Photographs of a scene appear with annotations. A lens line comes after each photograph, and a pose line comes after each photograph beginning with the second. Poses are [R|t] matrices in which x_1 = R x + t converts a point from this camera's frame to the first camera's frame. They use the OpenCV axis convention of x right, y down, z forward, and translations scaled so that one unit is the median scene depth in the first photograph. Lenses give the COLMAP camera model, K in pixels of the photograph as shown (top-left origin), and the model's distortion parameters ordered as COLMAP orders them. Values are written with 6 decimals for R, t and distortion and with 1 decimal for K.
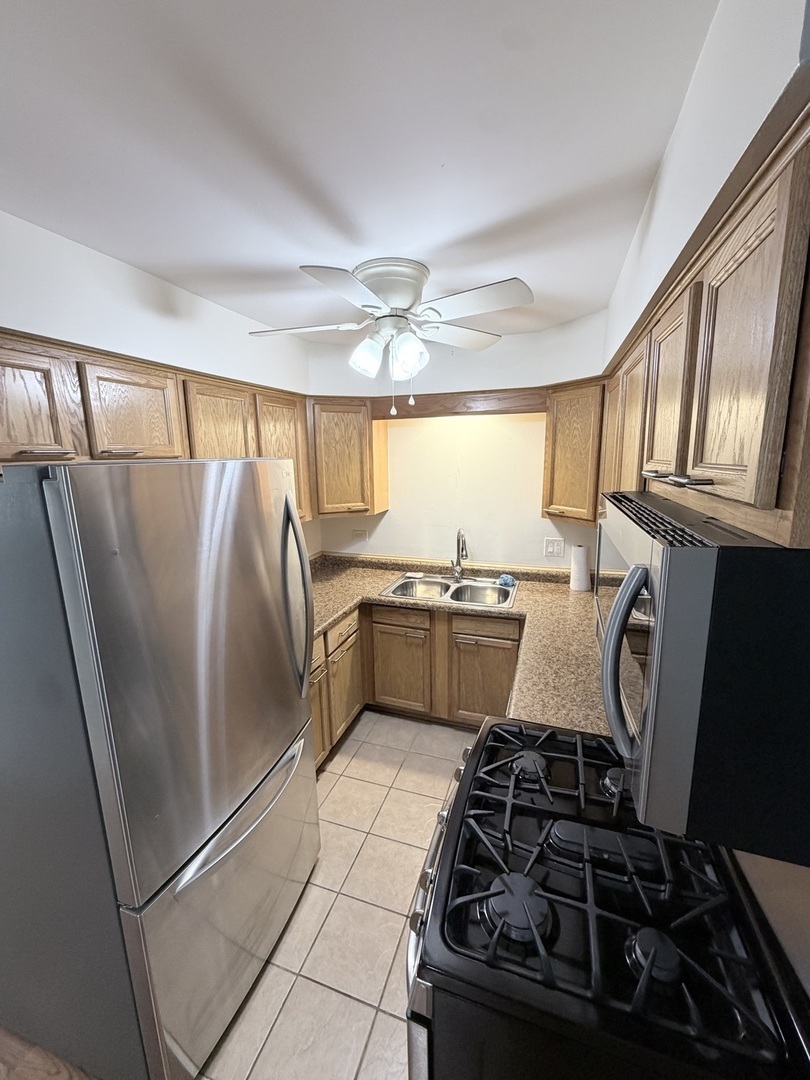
lens RADIAL K [[436.1, 0, 405.0], [0, 436.1, 540.0], [0, 0, 1]] dist [0.000411, 0.000125]
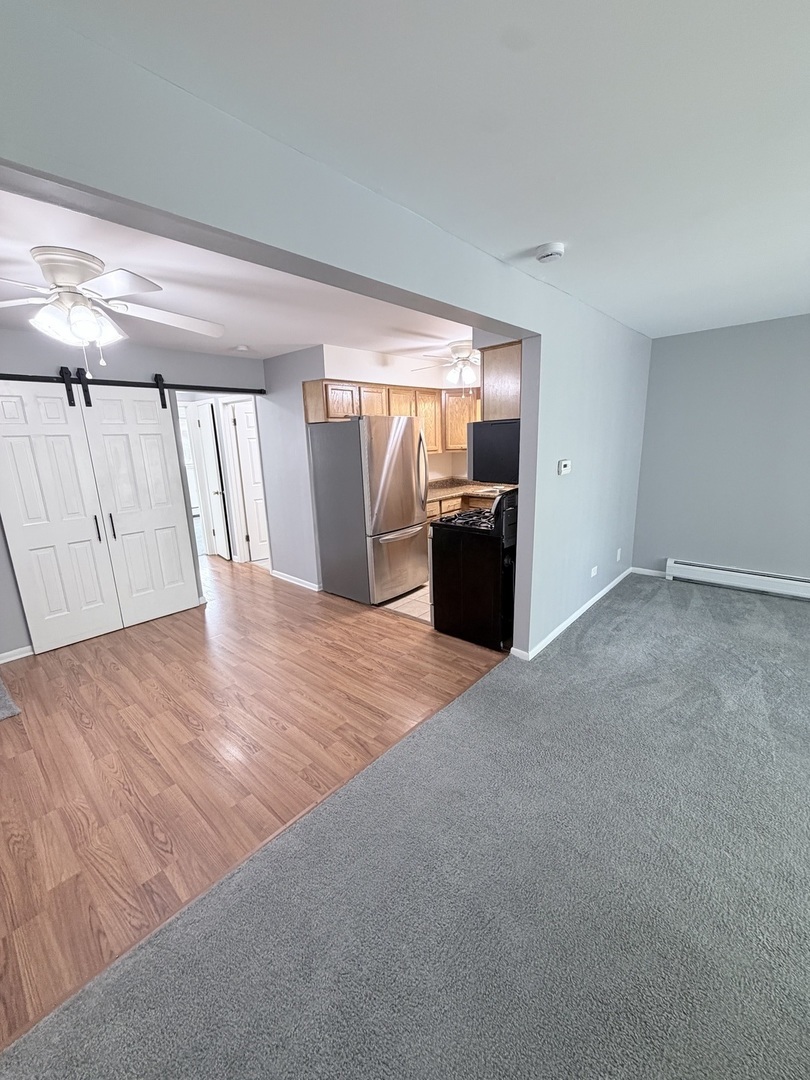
lens RADIAL K [[436.1, 0, 405.0], [0, 436.1, 540.0], [0, 0, 1]] dist [0.000411, 0.000125]
pose [[0.921136, 0.074588, -0.382026, 0.650588], [-0.057814, 0.996799, 0.055218, 0.388279], [0.384922, -0.028777, 0.922500, -1.395859]]
